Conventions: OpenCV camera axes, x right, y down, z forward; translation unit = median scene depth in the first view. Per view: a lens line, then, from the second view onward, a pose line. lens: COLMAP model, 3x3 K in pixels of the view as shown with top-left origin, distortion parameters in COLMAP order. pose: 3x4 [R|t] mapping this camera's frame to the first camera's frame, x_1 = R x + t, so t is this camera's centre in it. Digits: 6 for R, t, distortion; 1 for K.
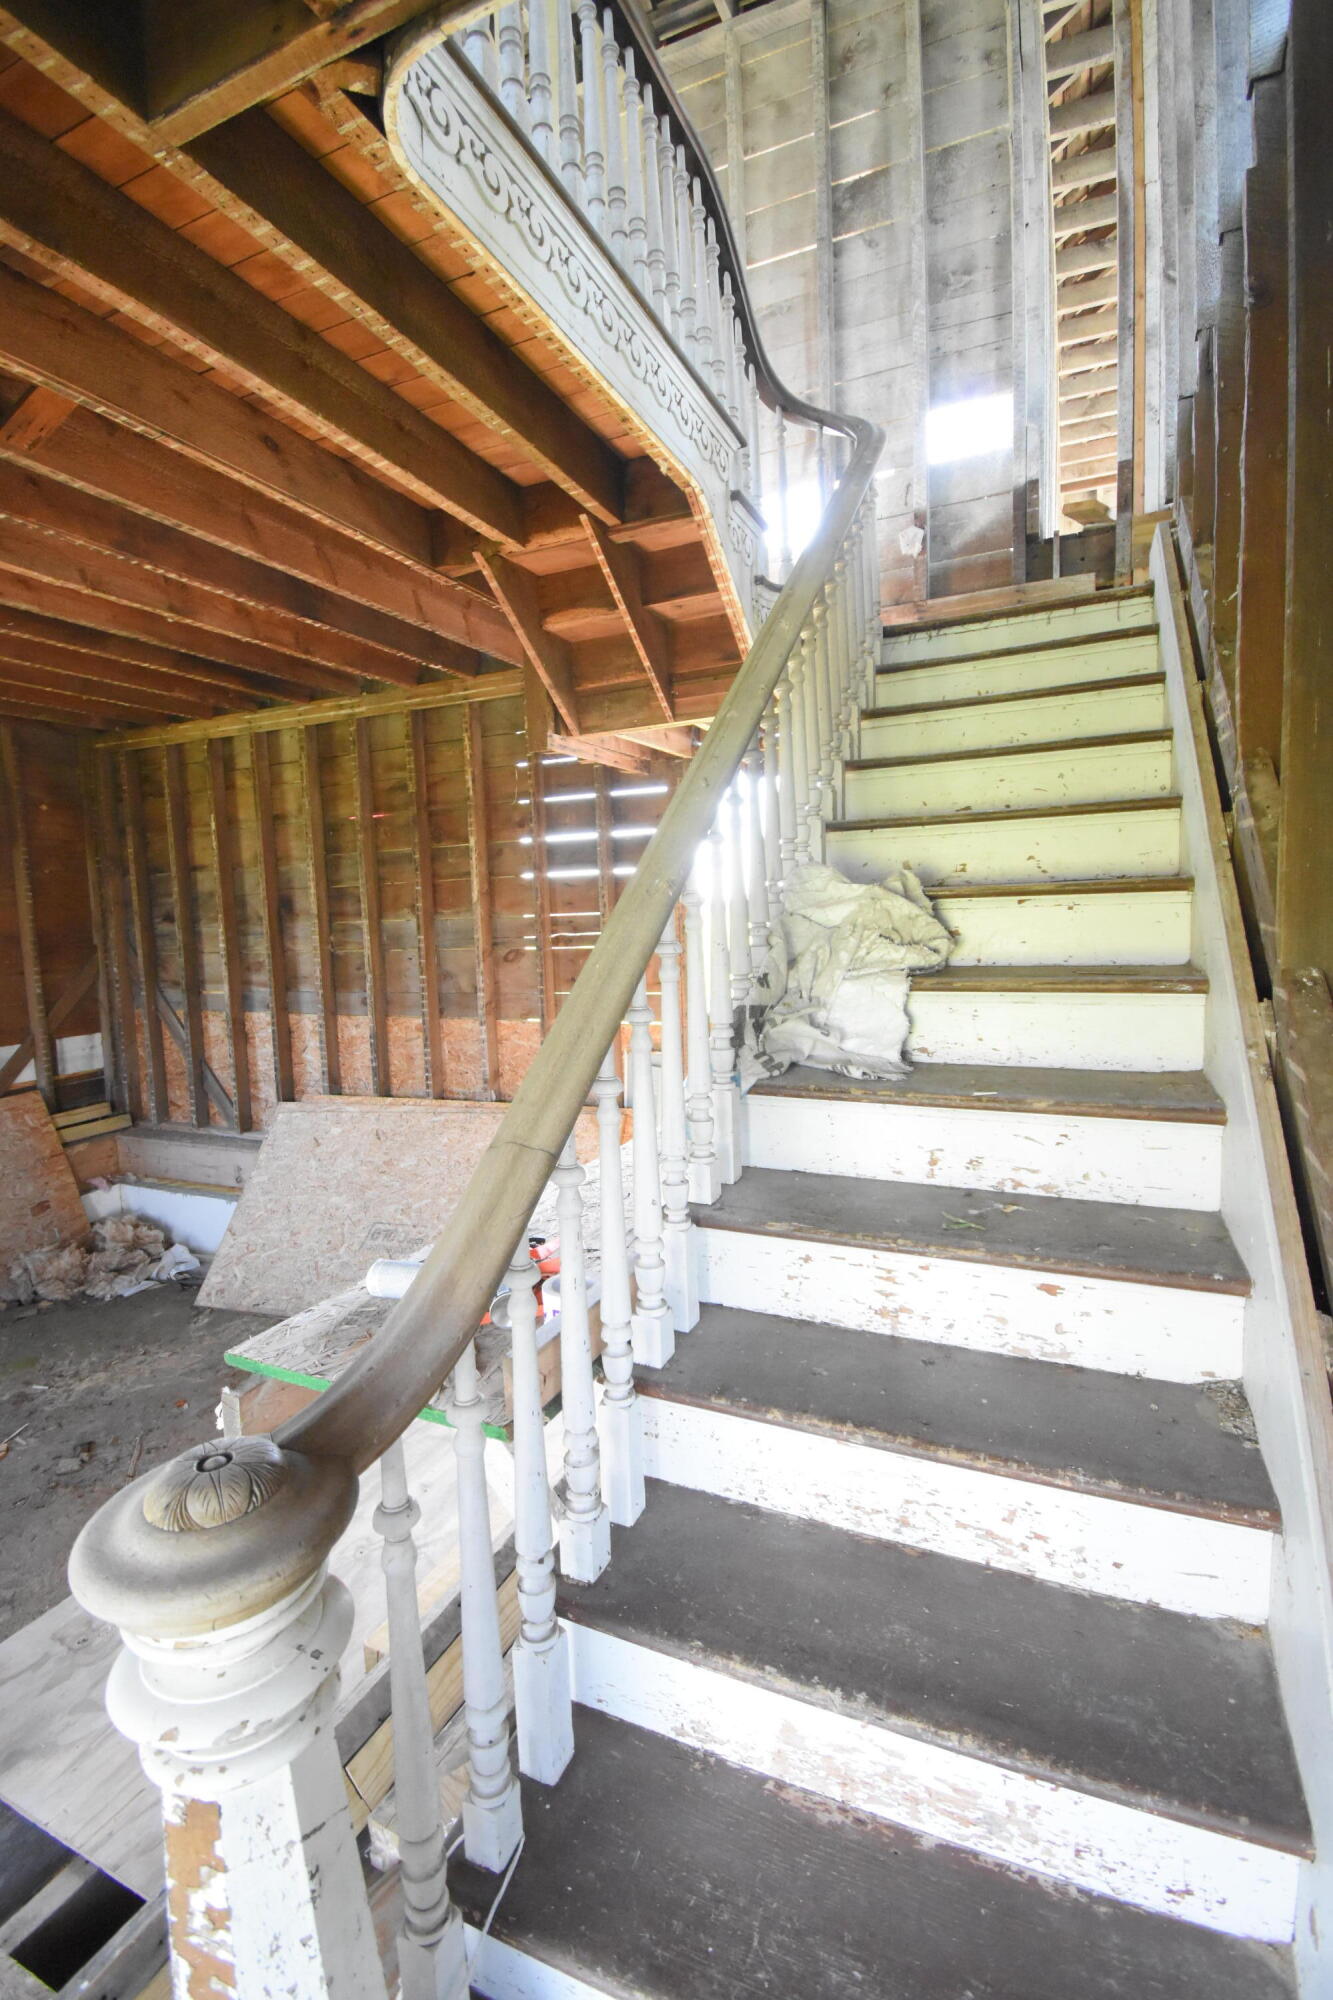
lens RADIAL K [[880.0, 0, 672.8], [0, 880.0, 1006.9], [0, 0, 1]] dist [0.008318, -0.018566]
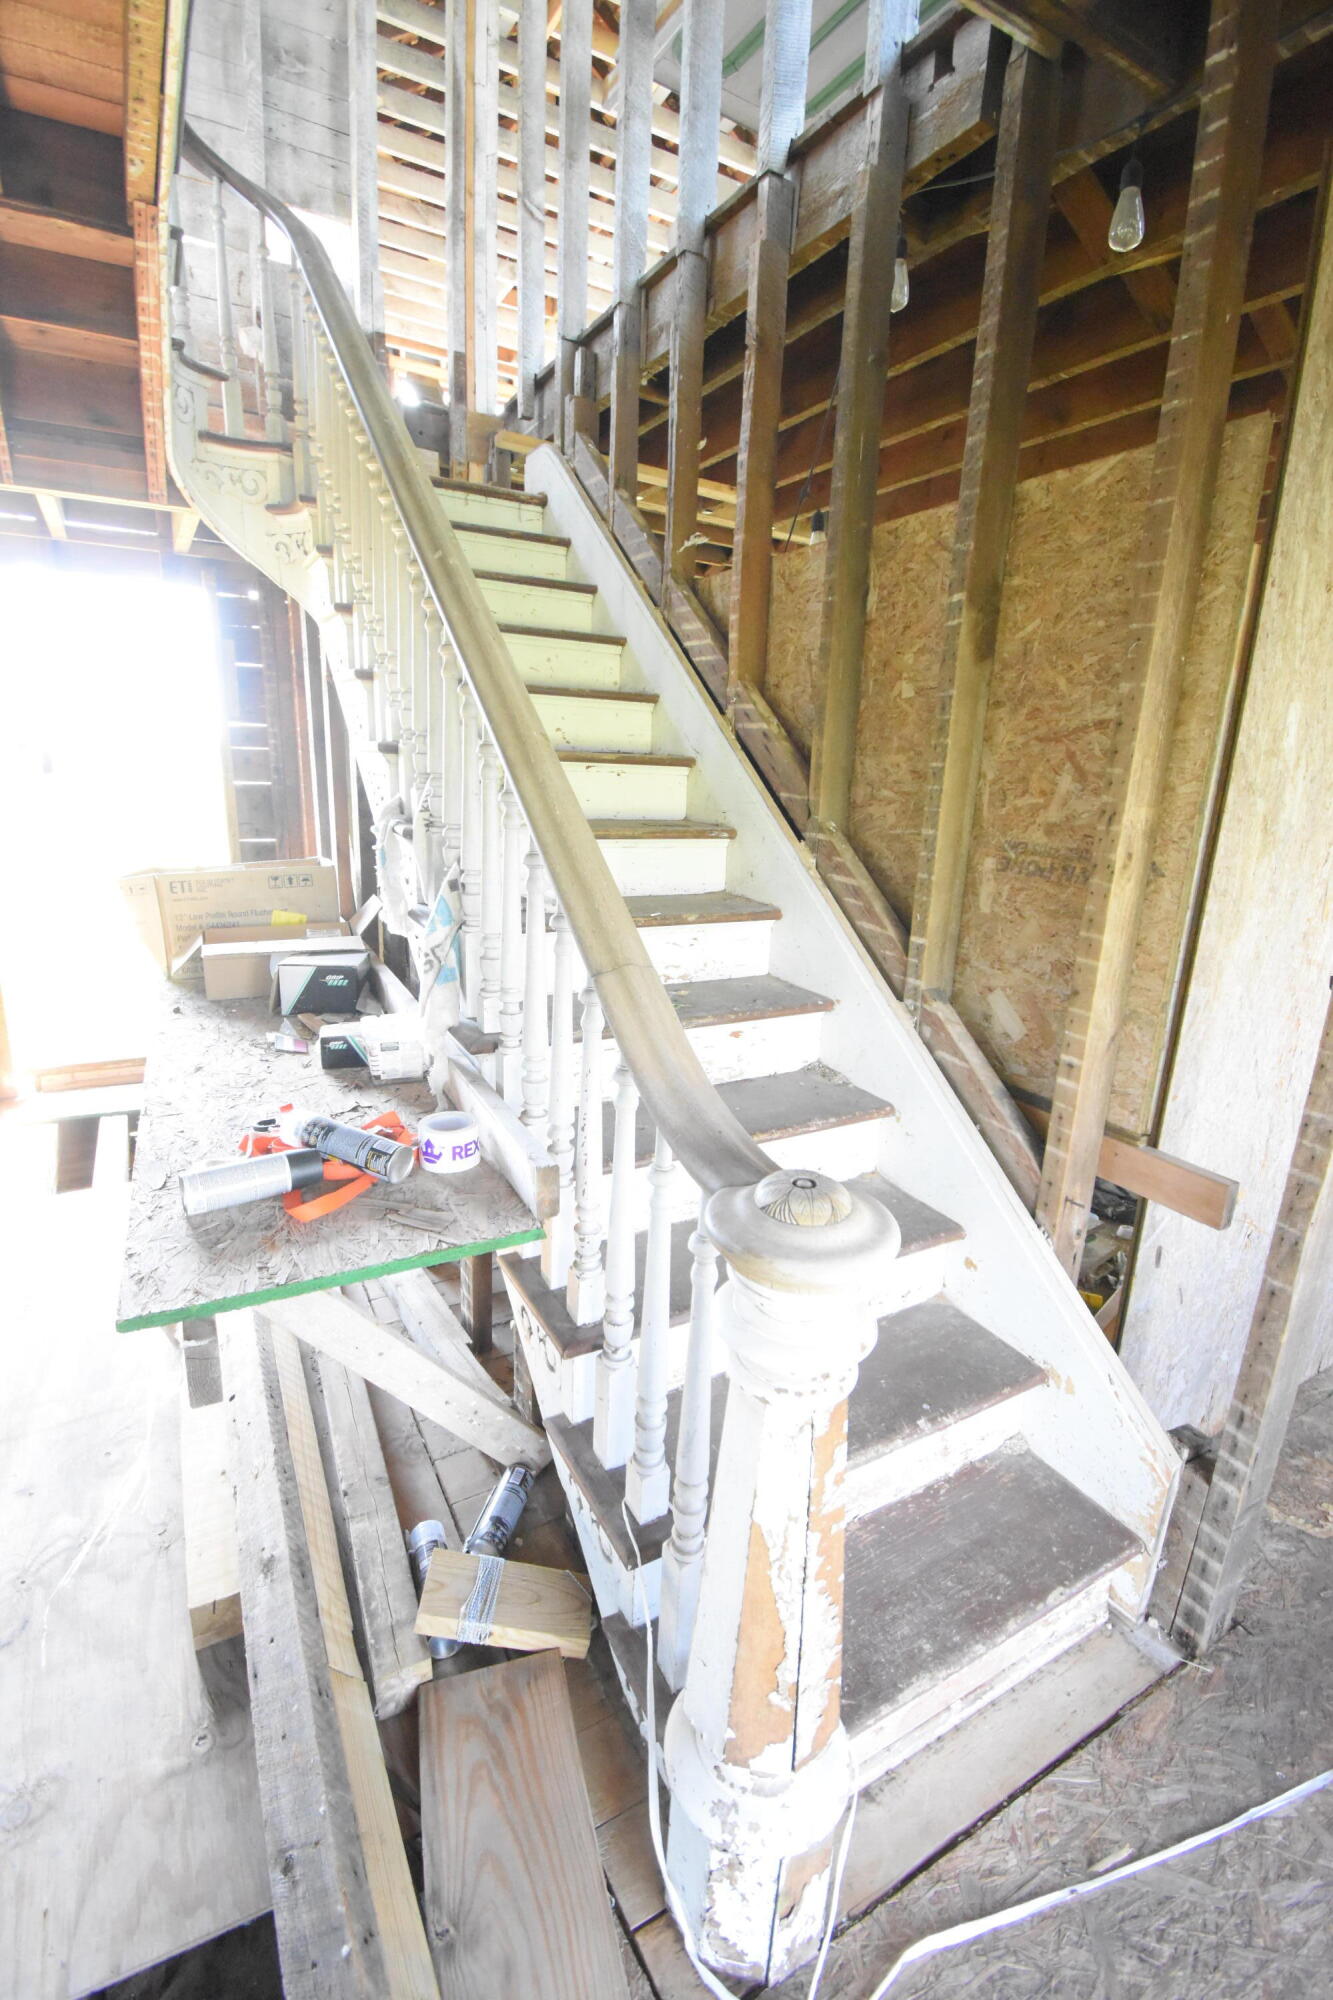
lens RADIAL K [[880.0, 0, 672.8], [0, 880.0, 1006.9], [0, 0, 1]] dist [0.008318, -0.018566]
pose [[0.594139, -0.155453, 0.789198, -0.981923], [0.029832, 0.984731, 0.171509, 0.010327], [-0.803809, -0.078357, 0.589704, 0.226588]]
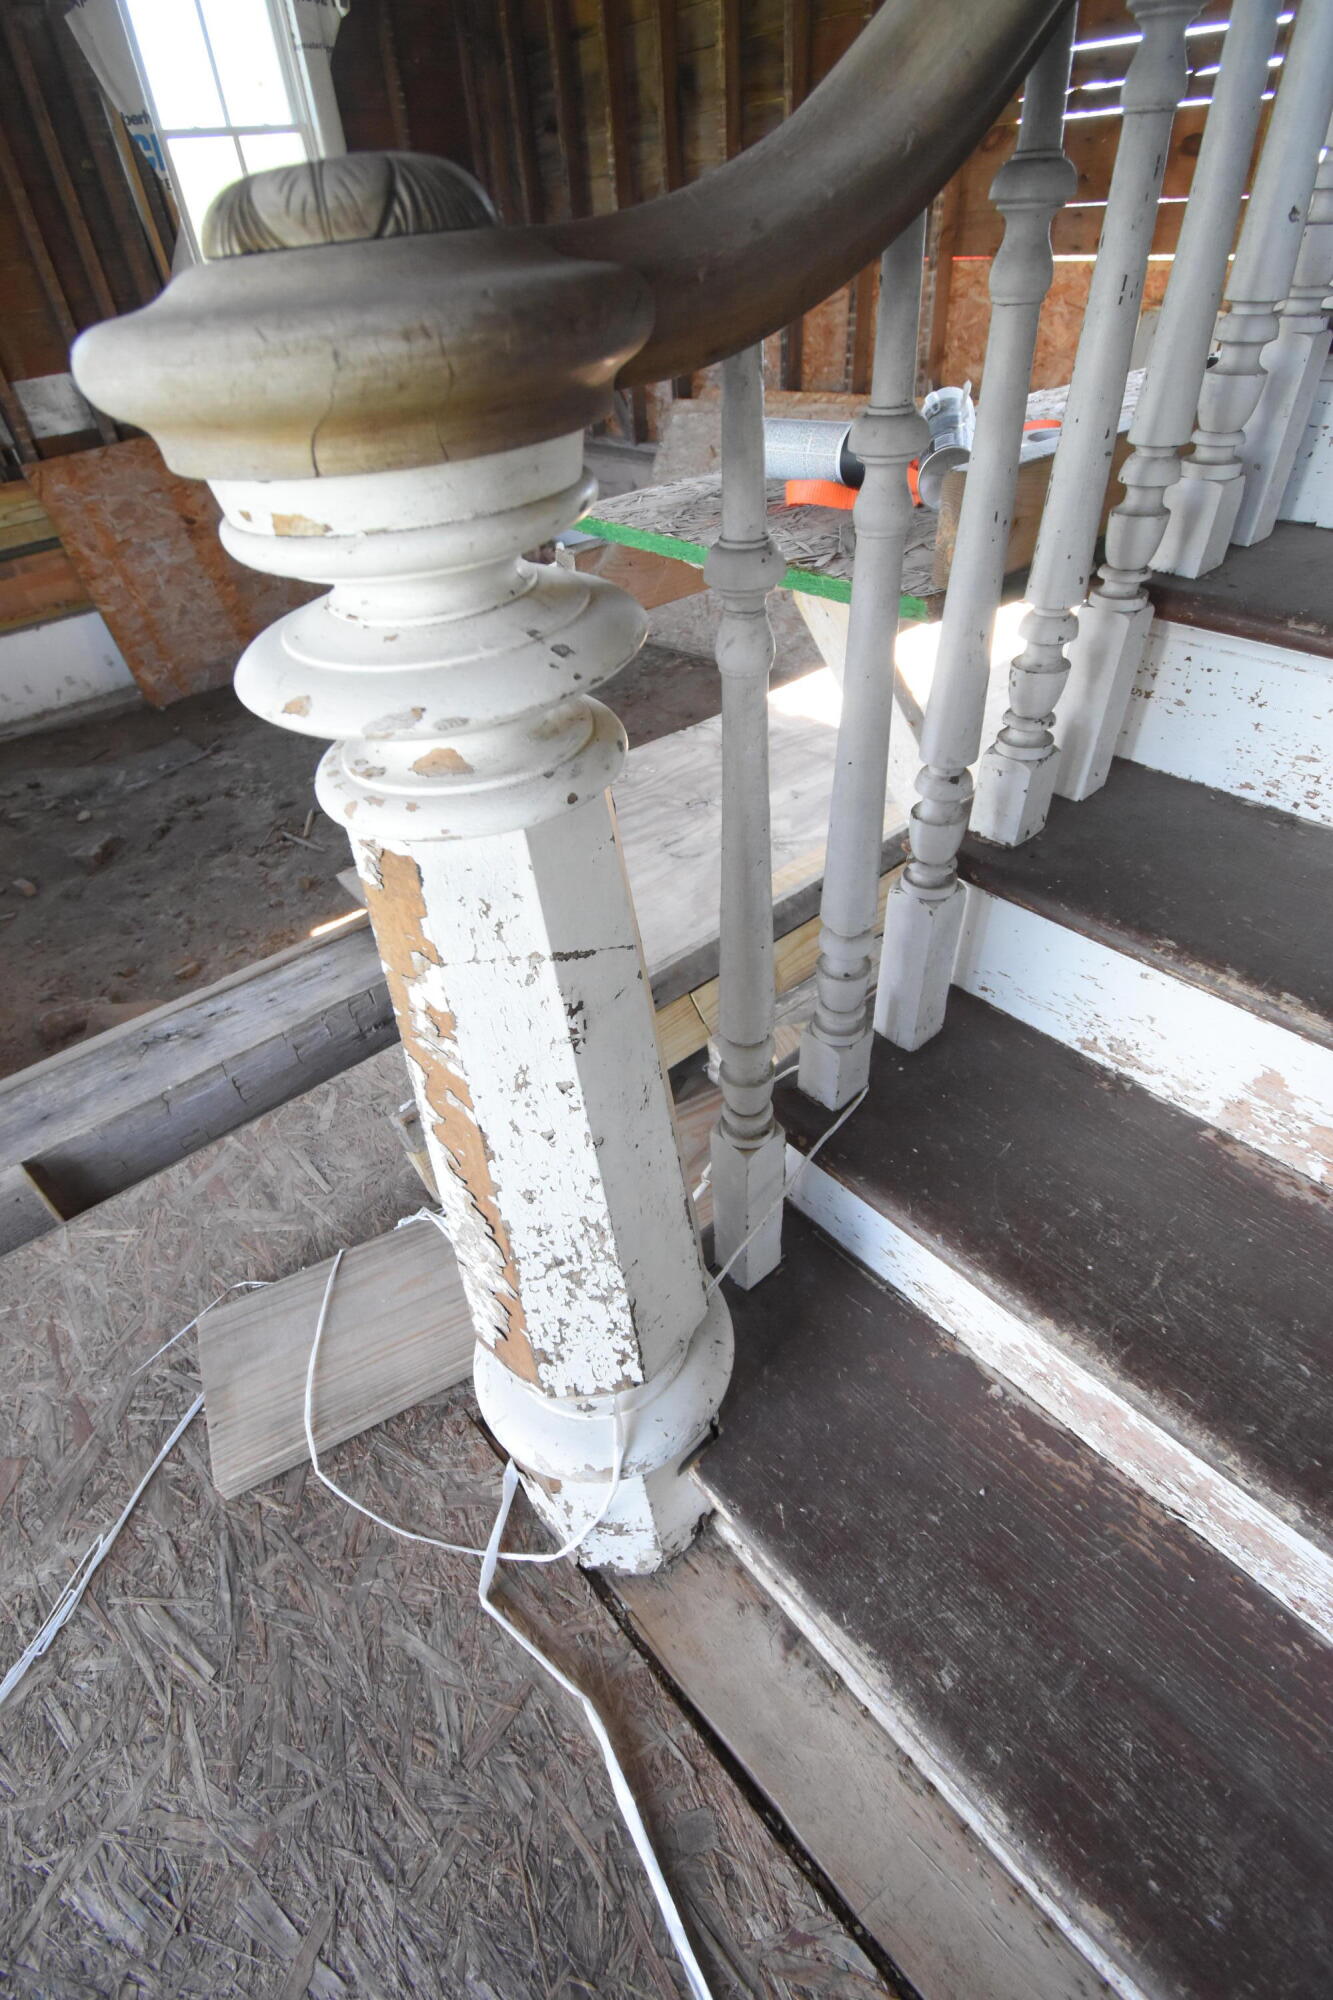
lens RADIAL K [[880.0, 0, 672.8], [0, 880.0, 1006.9], [0, 0, 1]] dist [0.008318, -0.018566]
pose [[0.907397, 0.261075, -0.329348, -0.074837], [-0.011227, 0.798429, 0.601985, 0.349919], [0.420124, -0.542542, 0.727423, 0.320440]]
